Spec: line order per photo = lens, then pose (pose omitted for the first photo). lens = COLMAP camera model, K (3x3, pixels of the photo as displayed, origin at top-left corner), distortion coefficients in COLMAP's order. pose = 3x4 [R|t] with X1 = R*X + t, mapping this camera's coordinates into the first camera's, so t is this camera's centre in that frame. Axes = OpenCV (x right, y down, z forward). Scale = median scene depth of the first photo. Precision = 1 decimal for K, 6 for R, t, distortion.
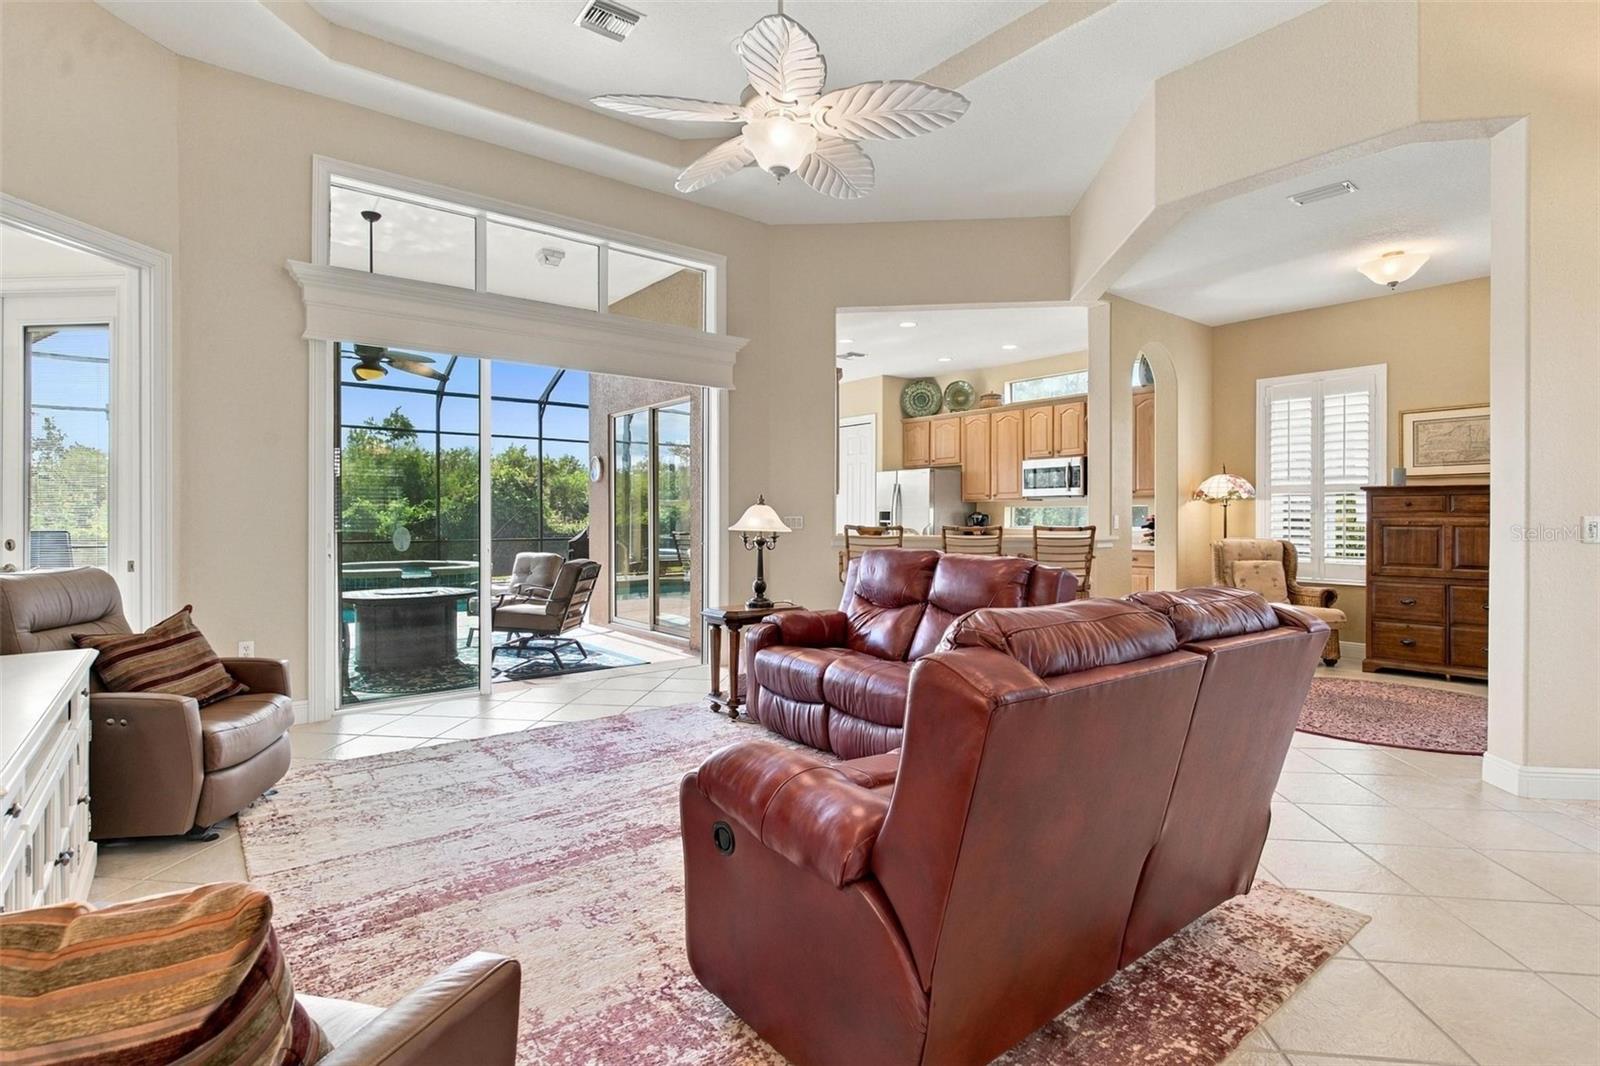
lens RADIAL K [[777.0, 0, 786.0], [0, 777.0, 520.6], [0, 0, 1]] dist [-0.001136, -0.000465]
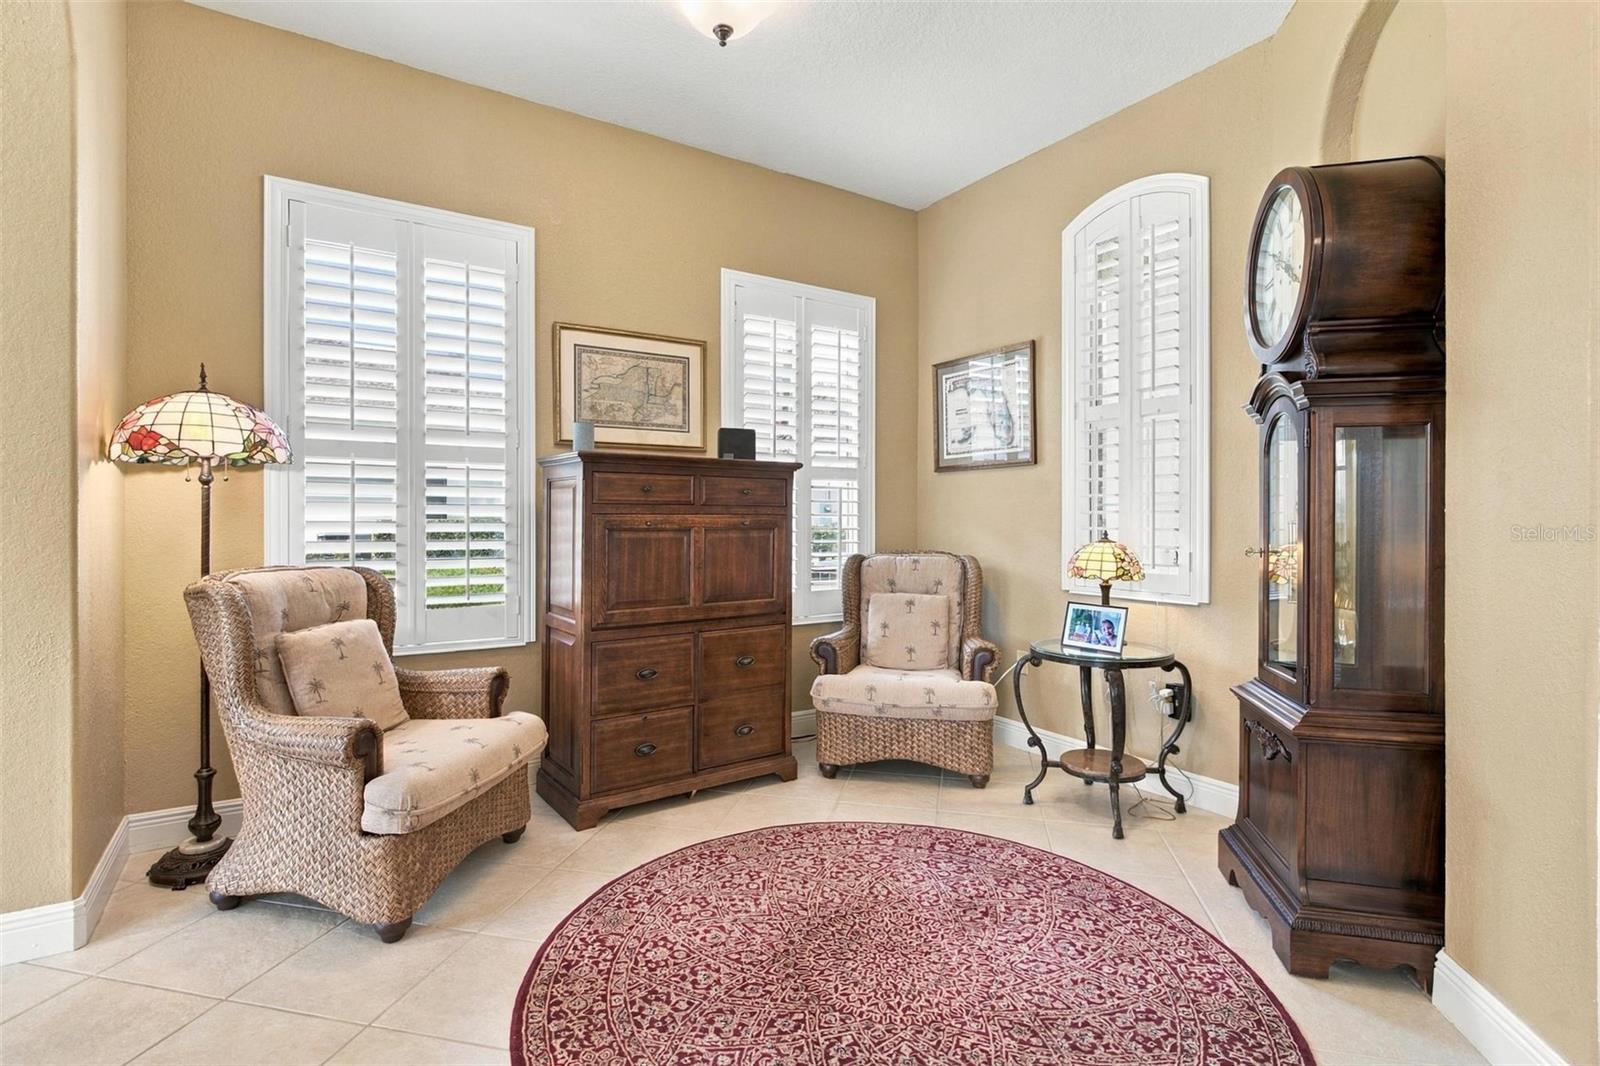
lens RADIAL K [[777.0, 0, 798.9], [0, 777.0, 516.1], [0, 0, 1]] dist [-0.001136, -0.000465]
pose [[0.077818, 0.004324, 0.996958, 0.234181], [0.003658, 0.999983, -0.004622, -0.000035], [-0.996961, 0.004007, 0.077801, 0.719494]]
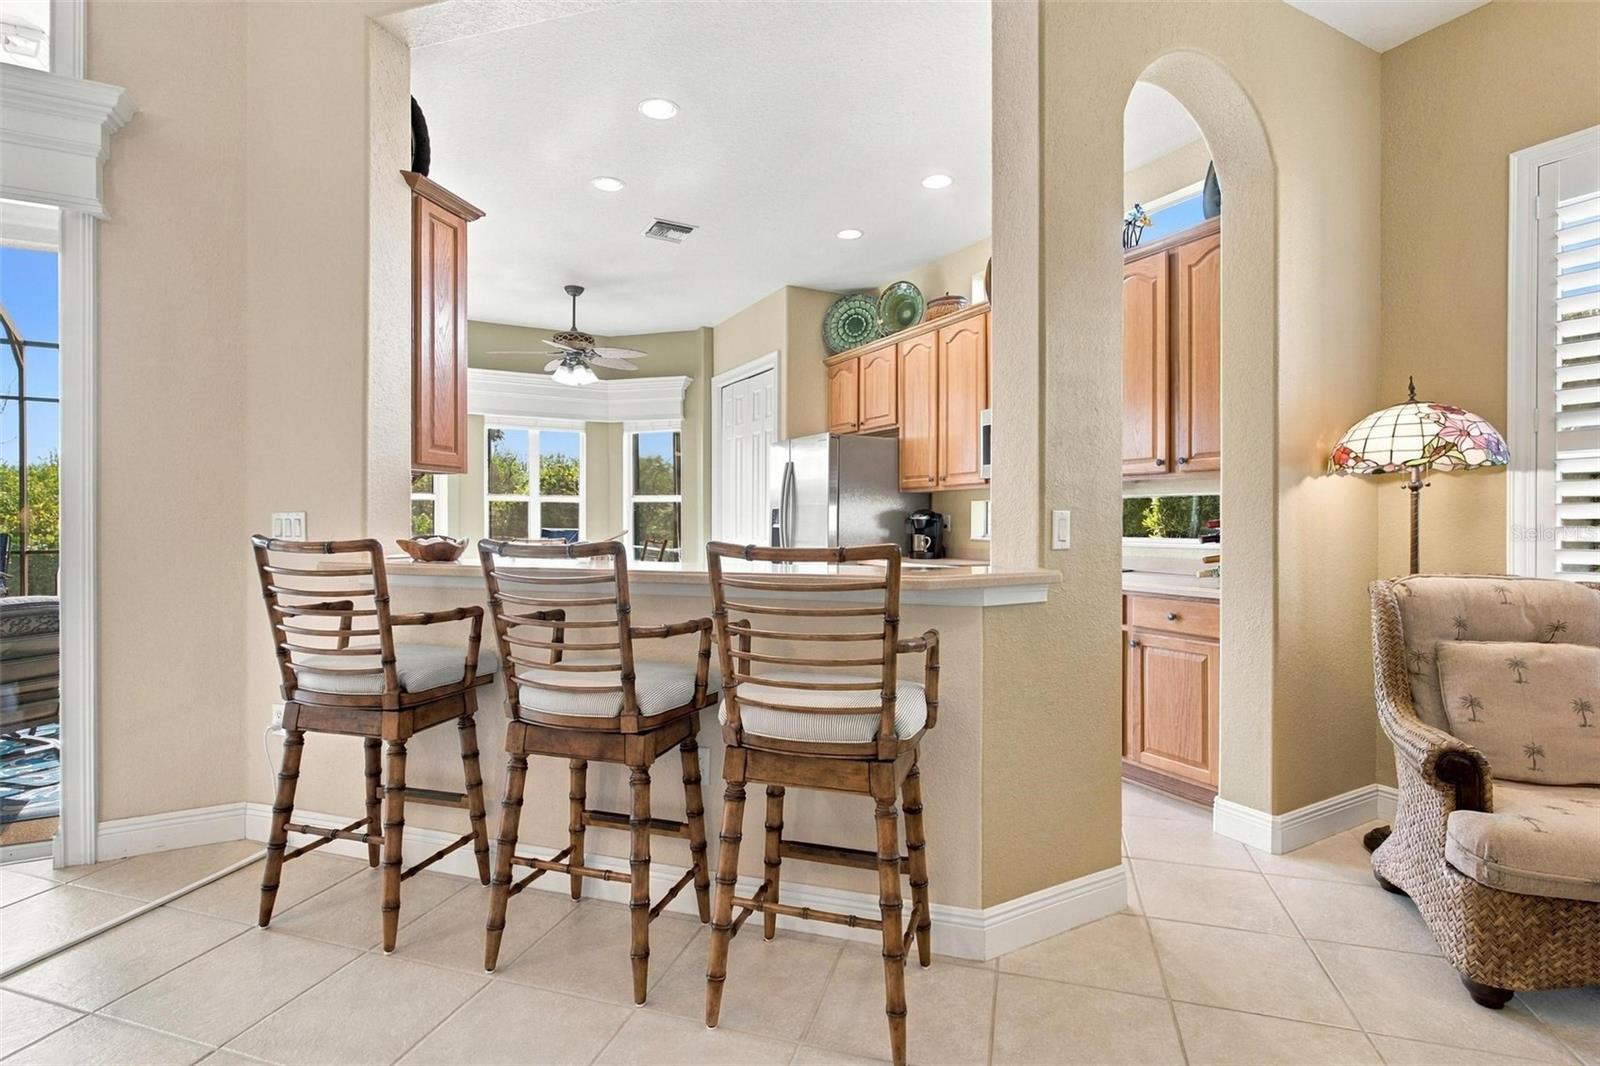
lens RADIAL K [[777.0, 0, 794.7], [0, 777.0, 522.8], [0, 0, 1]] dist [-0.001136, -0.000465]
pose [[0.985763, 0.001280, -0.168136, 0.341035], [-0.002113, 0.999986, -0.004779, 0.000685], [0.168128, 0.005066, 0.985752, 0.594015]]
